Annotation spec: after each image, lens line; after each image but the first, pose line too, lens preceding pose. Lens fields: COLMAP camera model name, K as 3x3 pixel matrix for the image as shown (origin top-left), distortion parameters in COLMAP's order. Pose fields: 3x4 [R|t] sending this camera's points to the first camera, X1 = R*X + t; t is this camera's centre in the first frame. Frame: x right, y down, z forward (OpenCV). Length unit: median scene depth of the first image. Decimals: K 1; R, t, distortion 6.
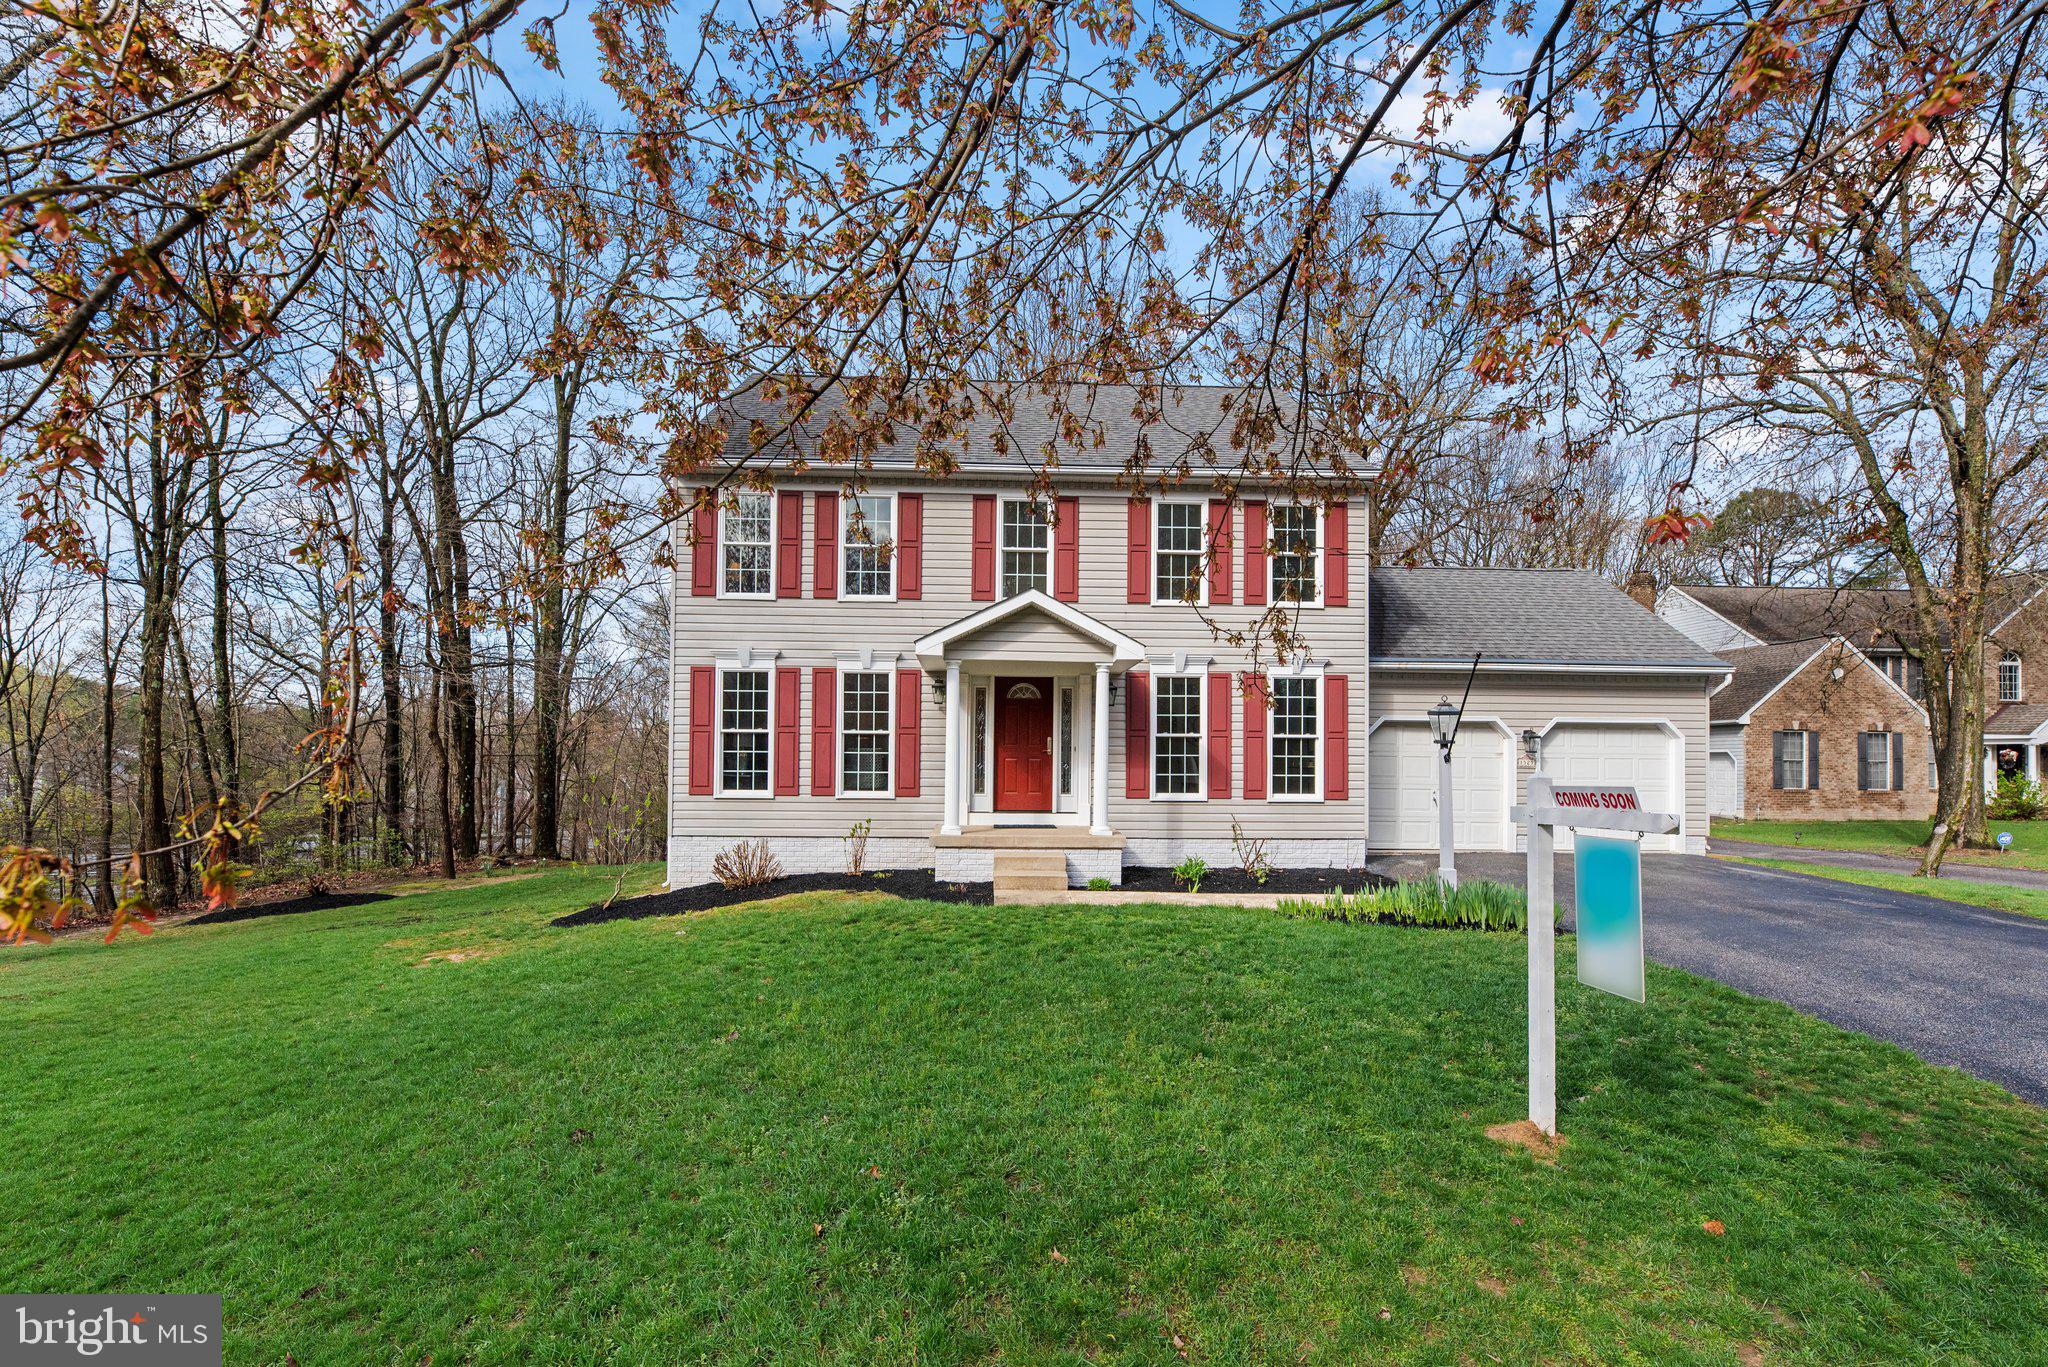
lens RADIAL K [[920.4, 0, 1024.0], [0, 920.4, 683.5], [0, 0, 1]] dist [-0.000535, 0.000040]
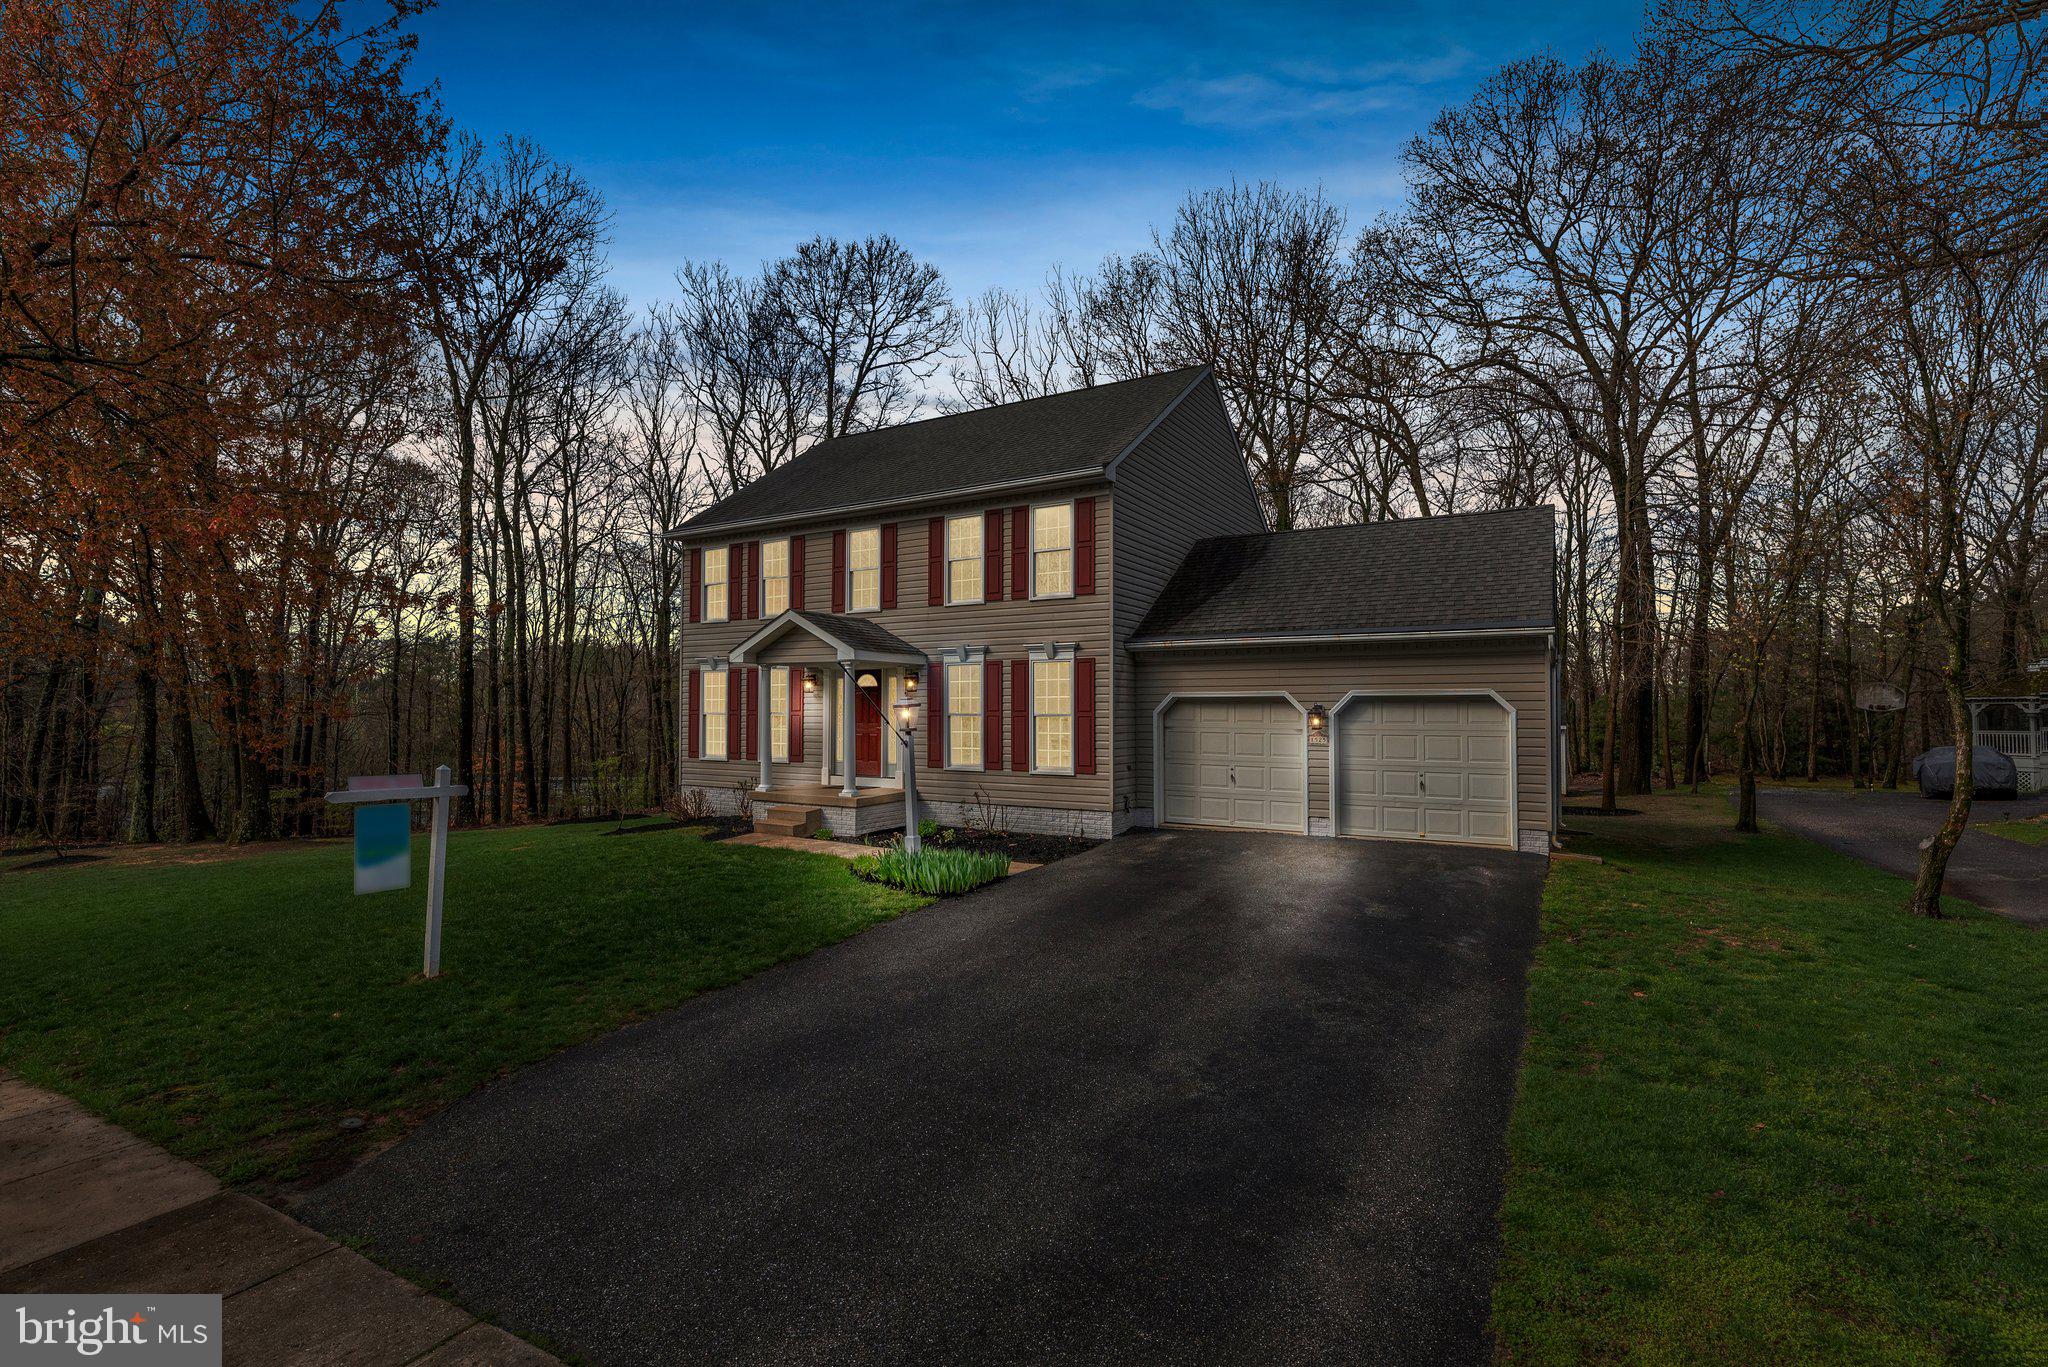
lens RADIAL K [[920.4, 0, 1024.0], [0, 920.4, 683.5], [0, 0, 1]] dist [-0.000535, 0.000040]
pose [[0.833836, -0.025604, -0.551419, 0.808342], [0.035021, 0.999365, 0.006554, 0.010772], [0.550901, -0.024776, 0.834203, 0.047537]]
